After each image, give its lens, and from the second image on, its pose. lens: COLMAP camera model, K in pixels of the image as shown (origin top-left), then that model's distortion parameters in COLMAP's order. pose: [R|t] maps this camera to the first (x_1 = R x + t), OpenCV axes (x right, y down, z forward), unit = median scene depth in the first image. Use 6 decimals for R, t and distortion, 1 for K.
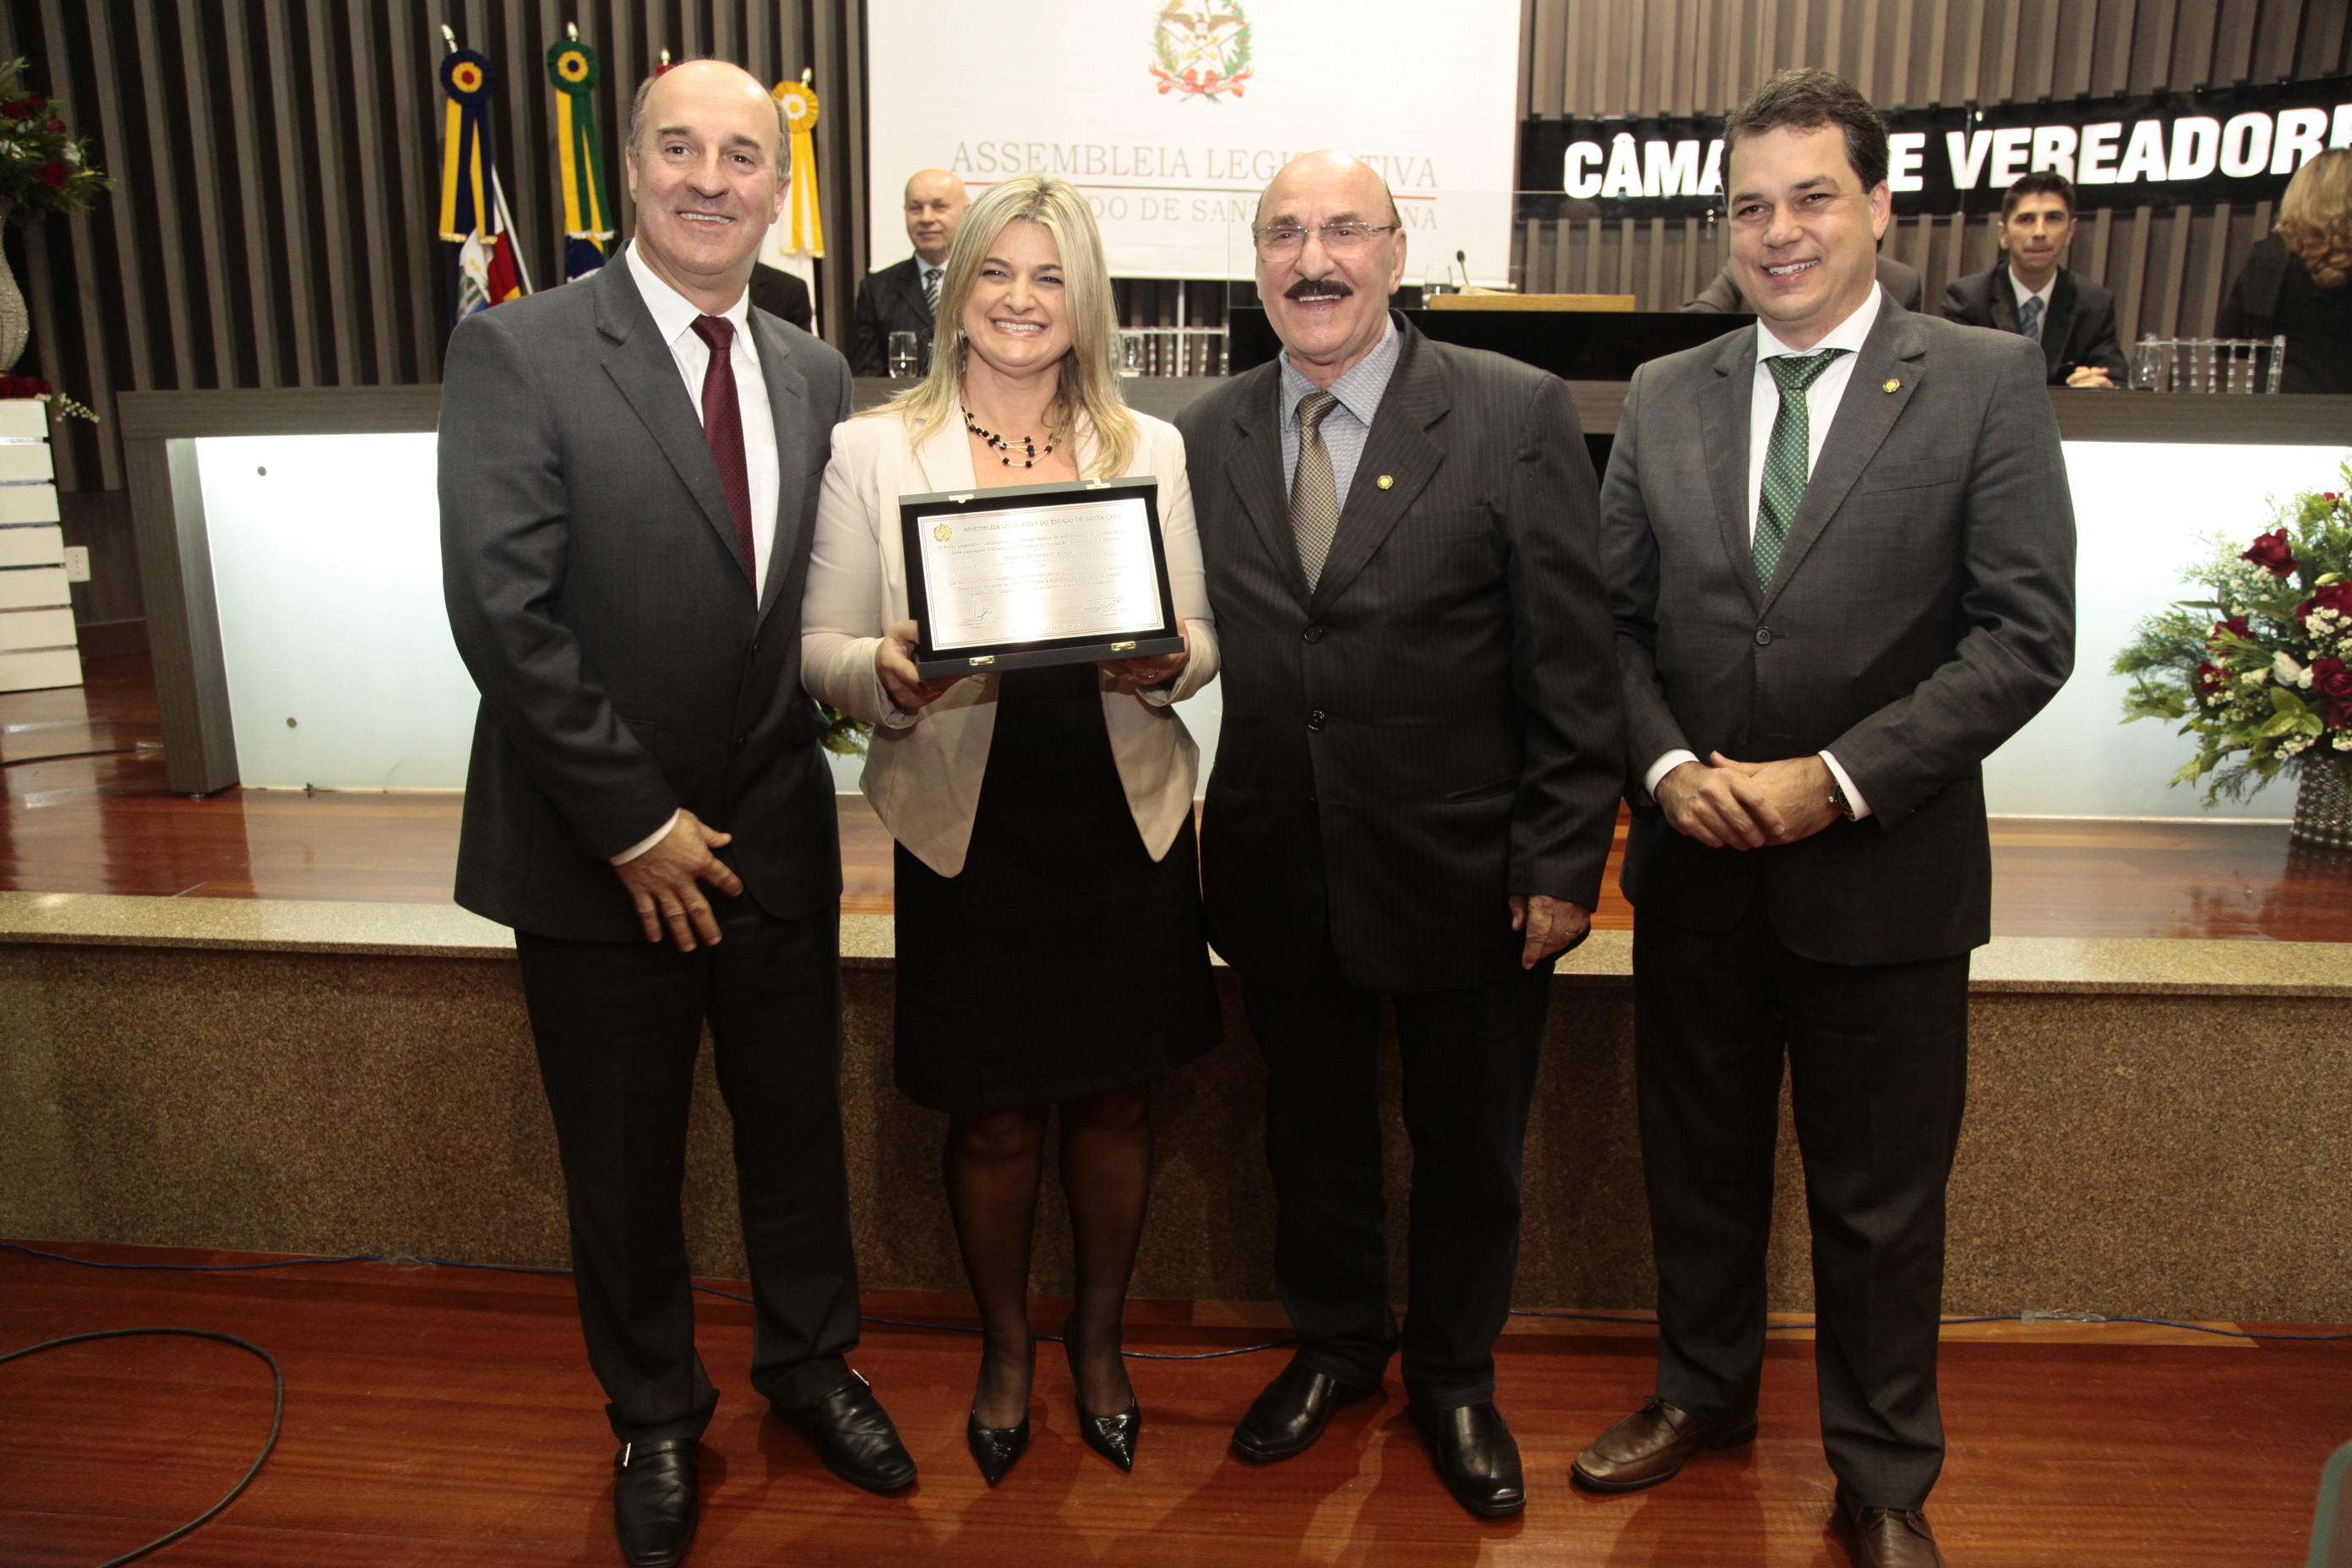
lens RADIAL K [[1664.8, 0, 1212.1], [0, 1664.8, 790.8], [0, 0, 1]] dist [-0.106427, 0.064110]
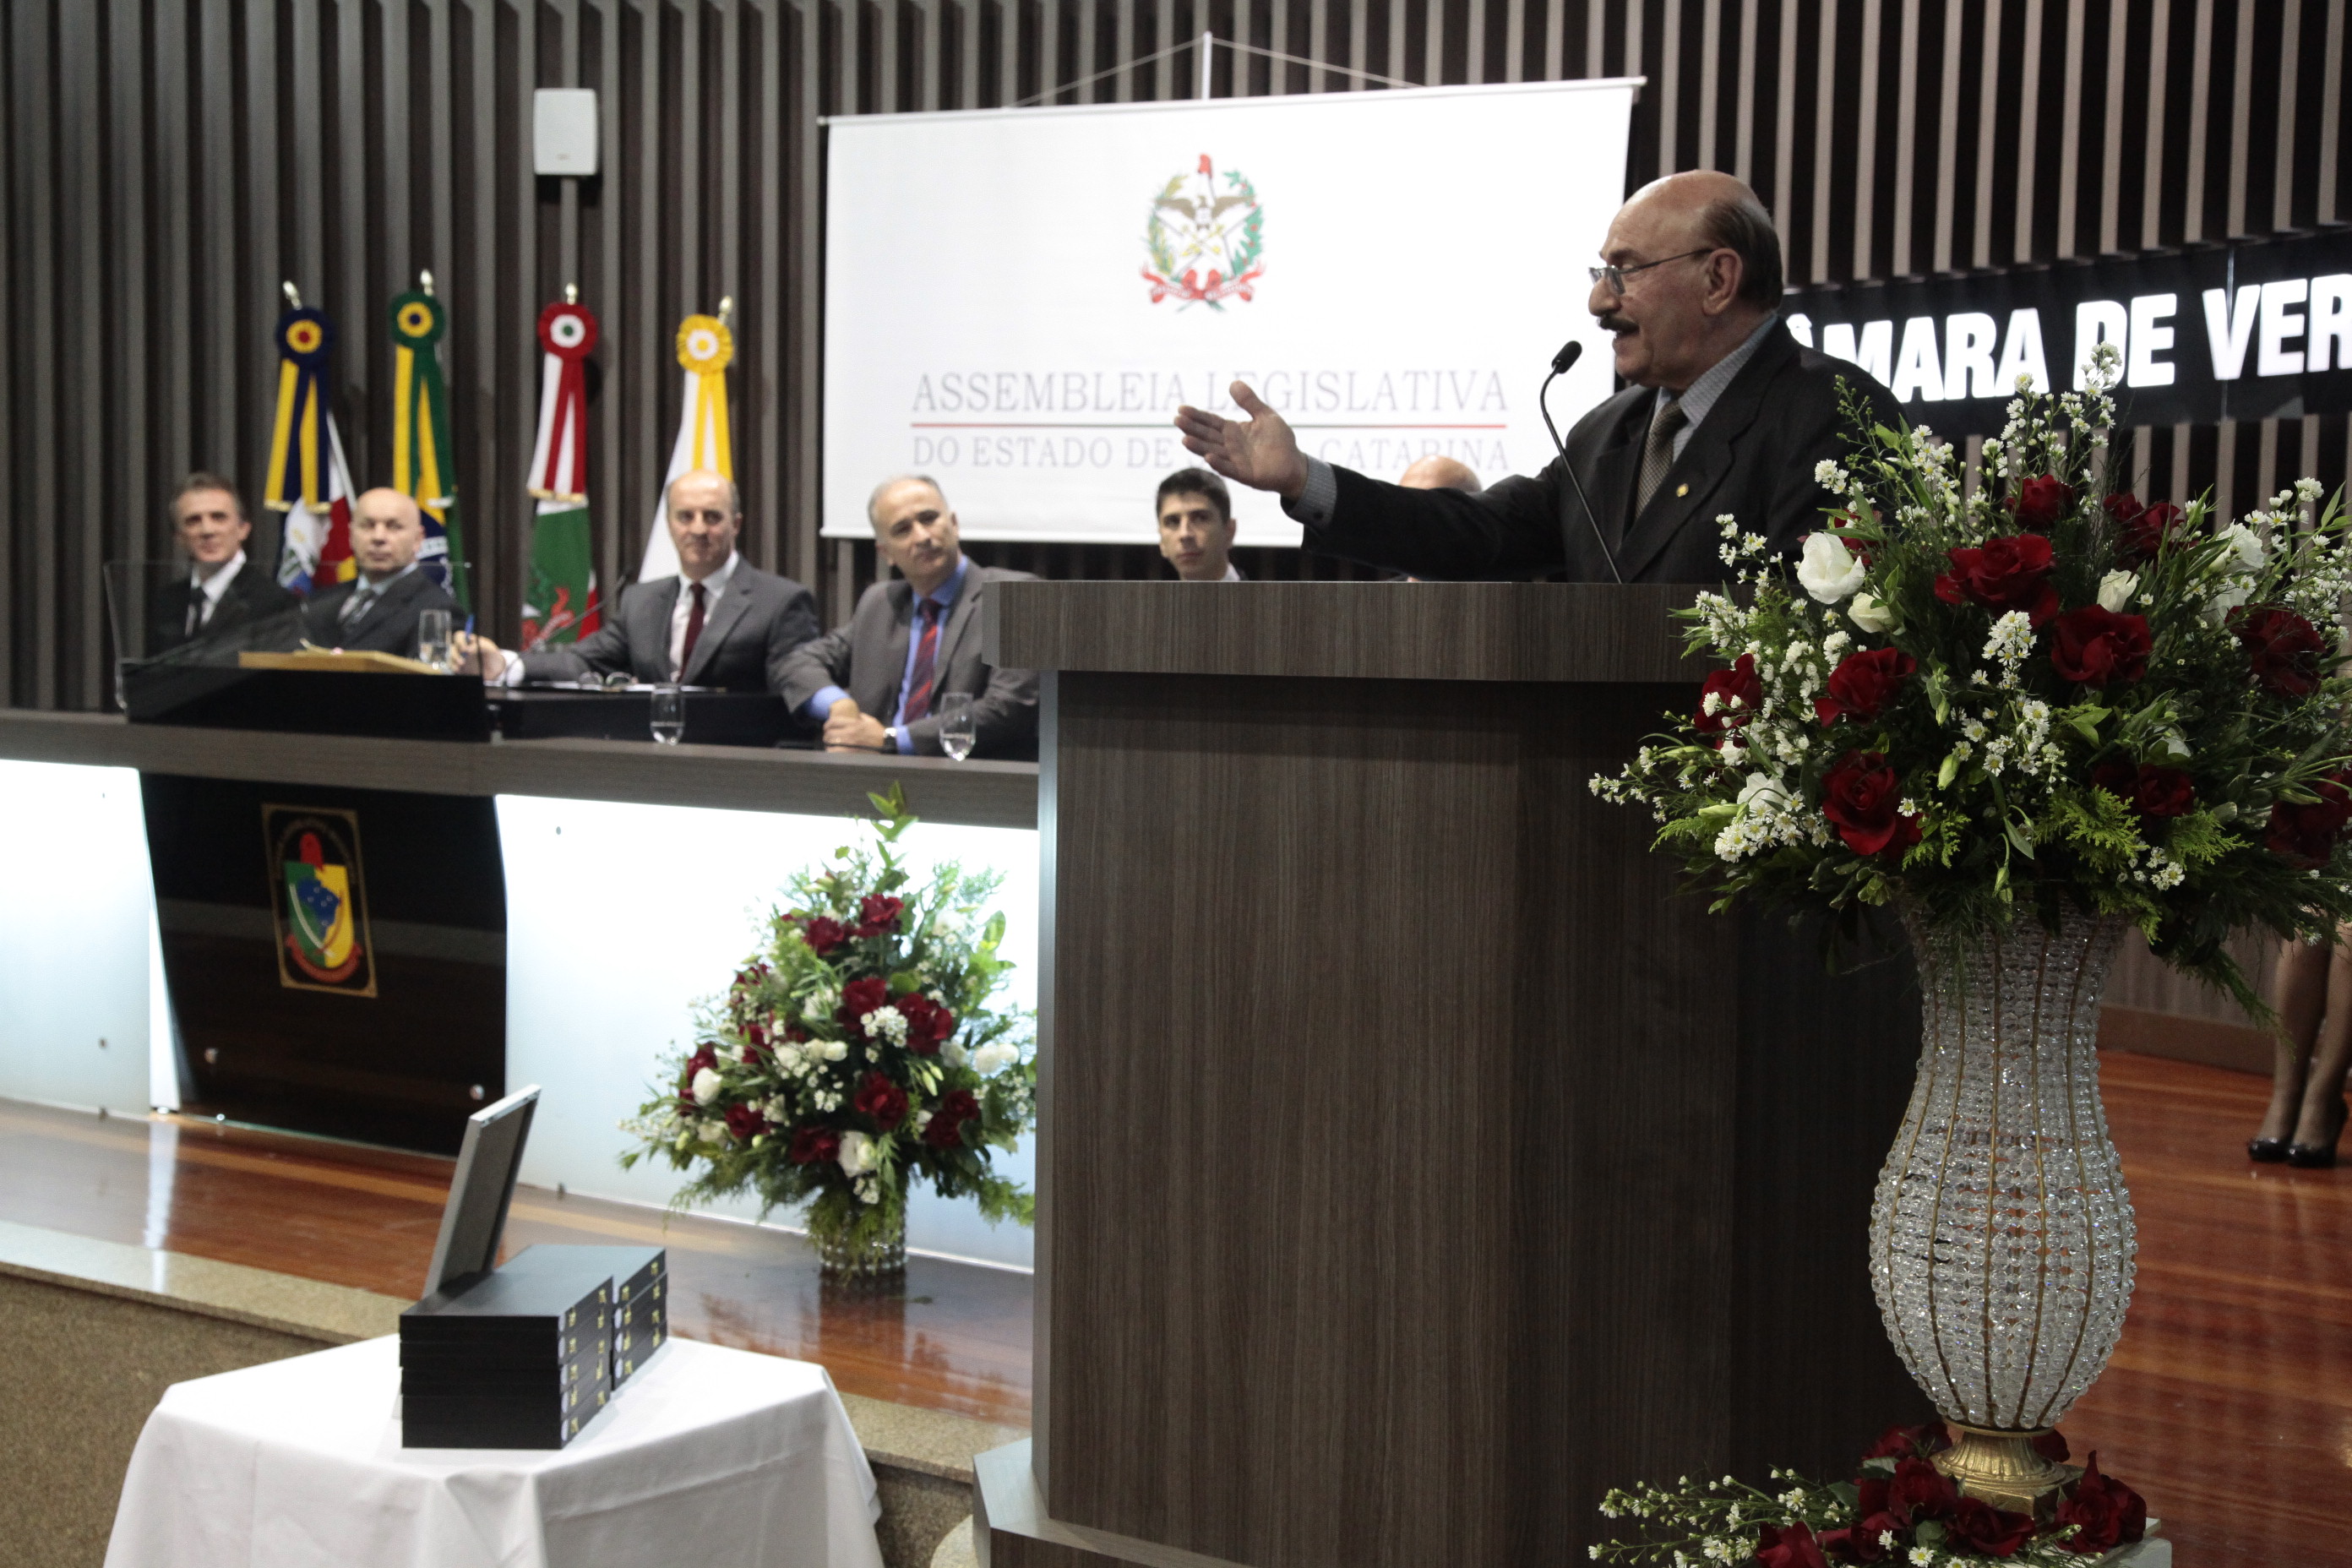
lens RADIAL K [[3198.0, 0, 1168.5], [0, 3198.0, 772.6], [0, 0, 1]] dist [0.148849, 0.000000]
pose [[0.831234, 0.038159, -0.554612, 0.888186], [-0.142552, 0.978915, -0.146301, 0.001056], [0.537335, 0.200671, 0.819147, -0.181443]]
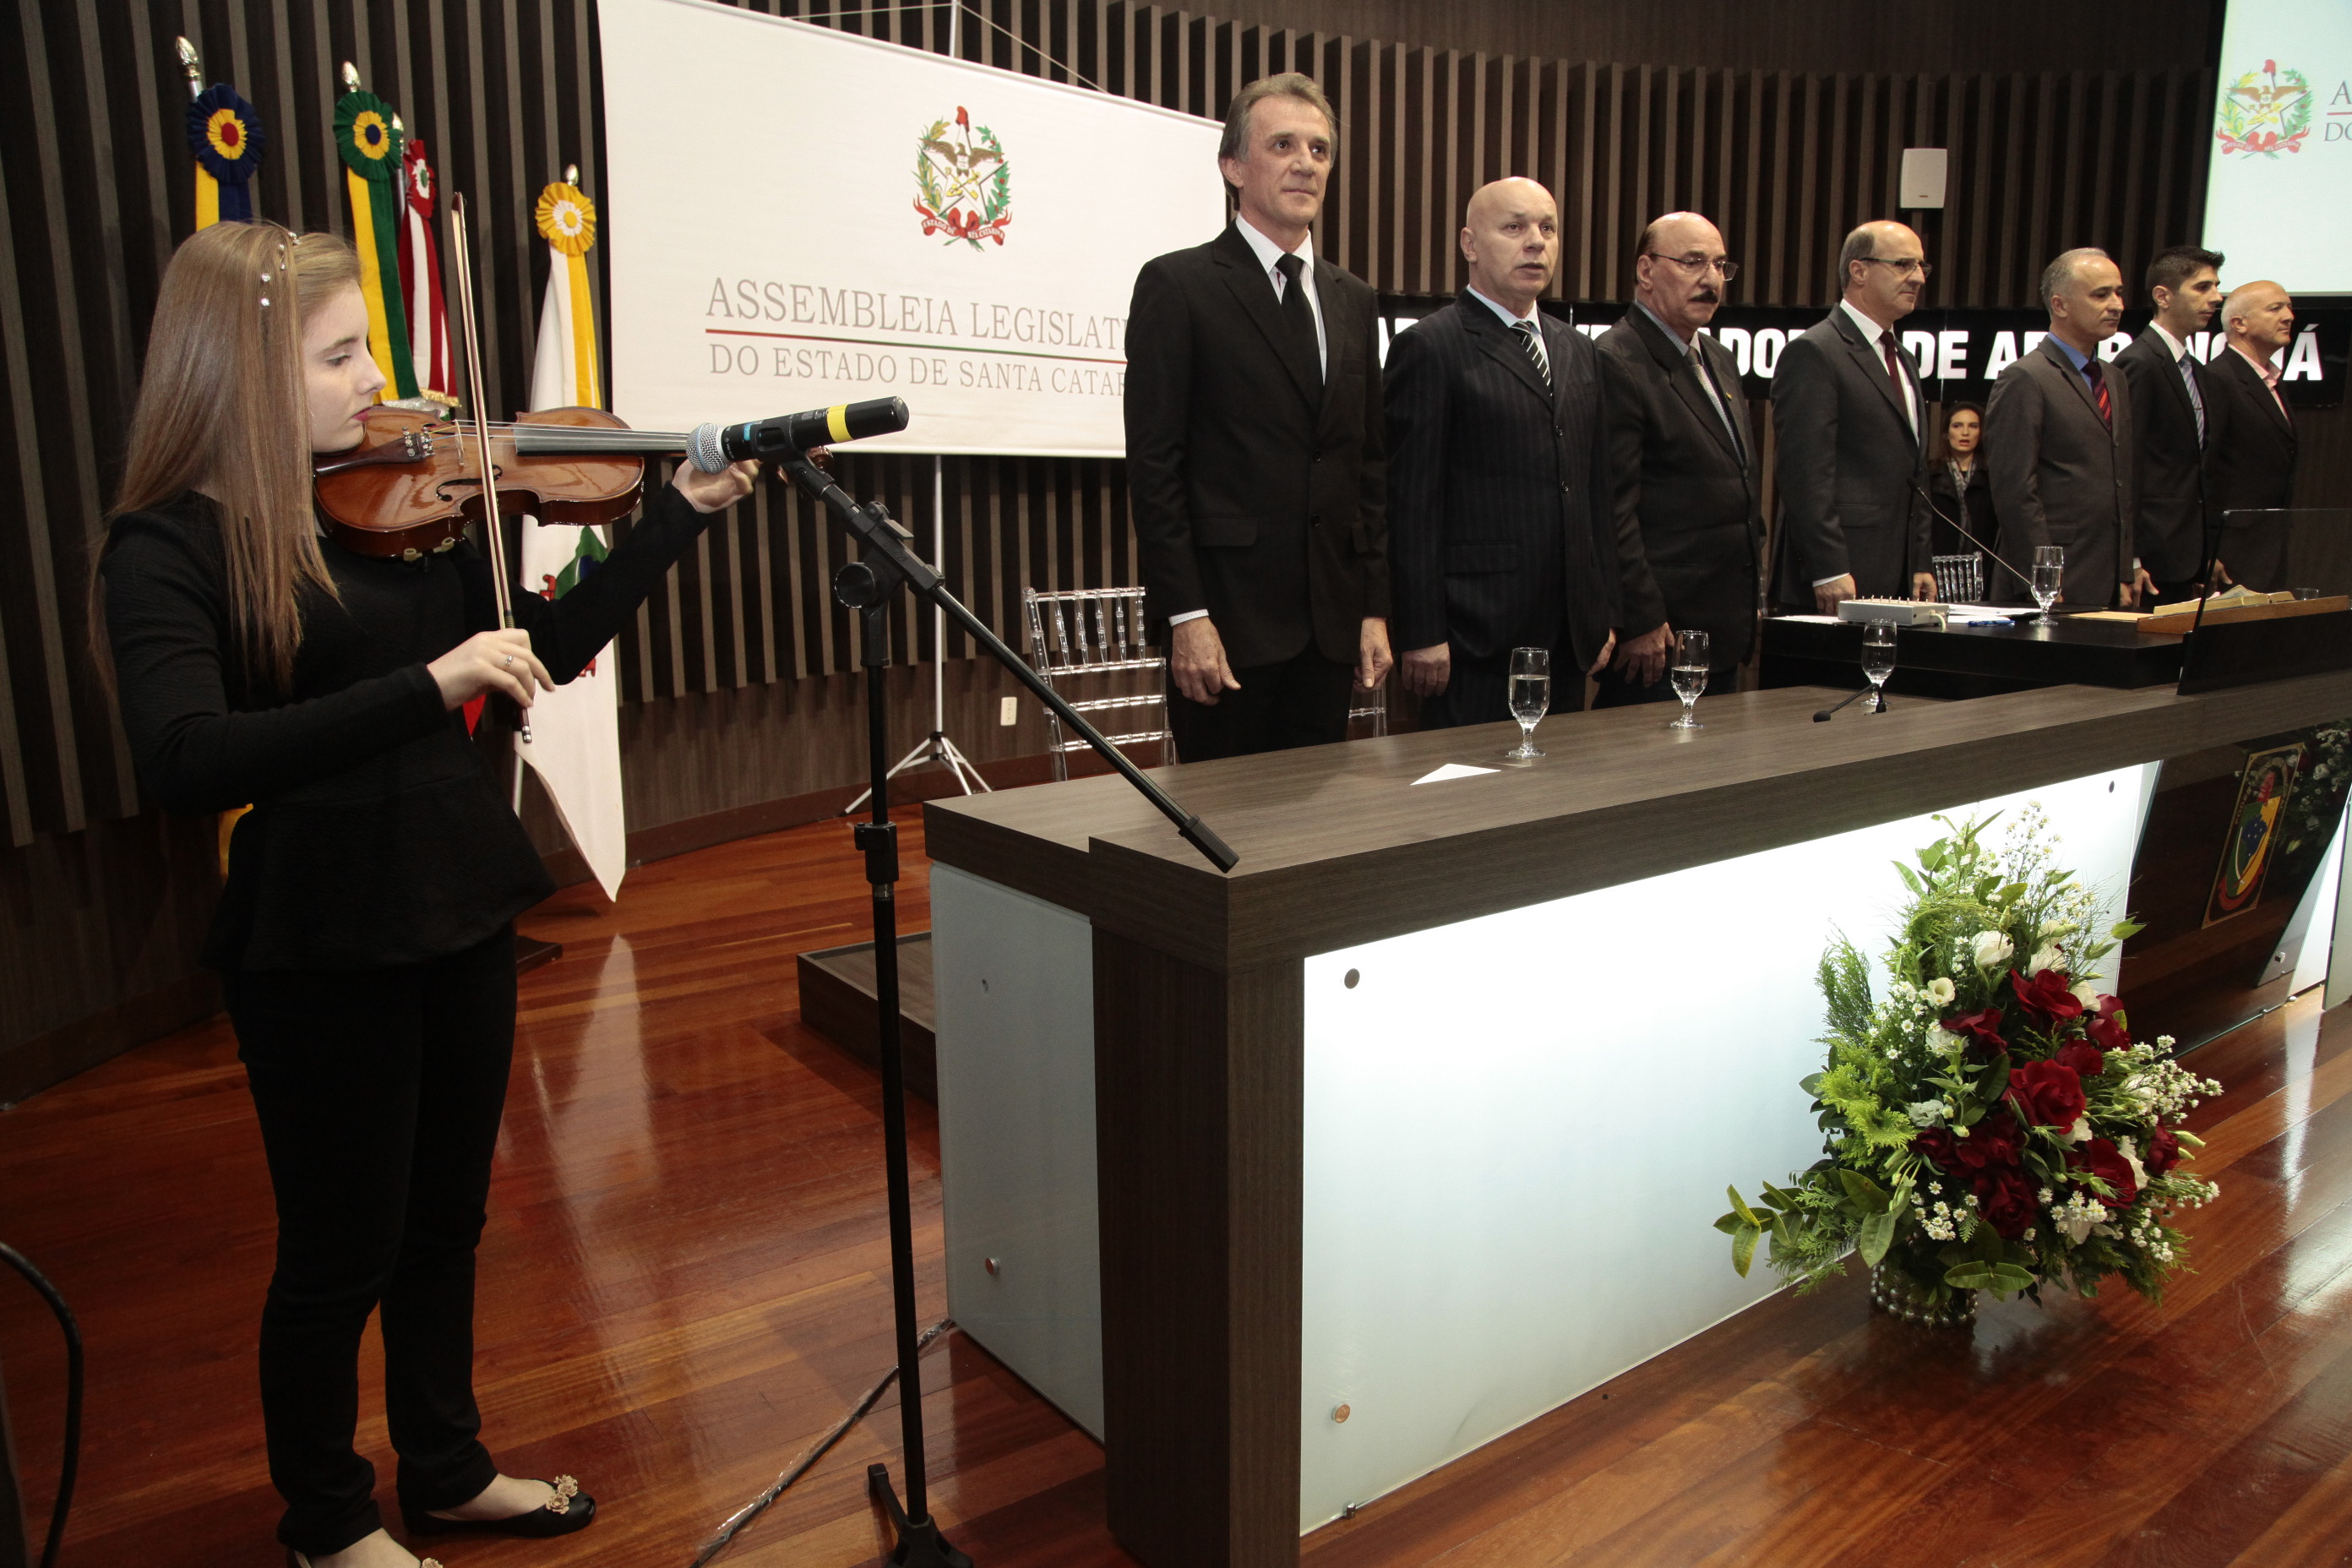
lens RADIAL K [[1614.4, 0, 1126.5], [0, 1614.4, 734.6], [0, 0, 1]] dist [-0.035855, 0.001487]
pose [[0.801471, -0.104694, 0.588799, -0.507845], [0.151968, 0.987893, -0.031201, -0.147385], [-0.578403, 0.114486, 0.807677, 0.340619]]
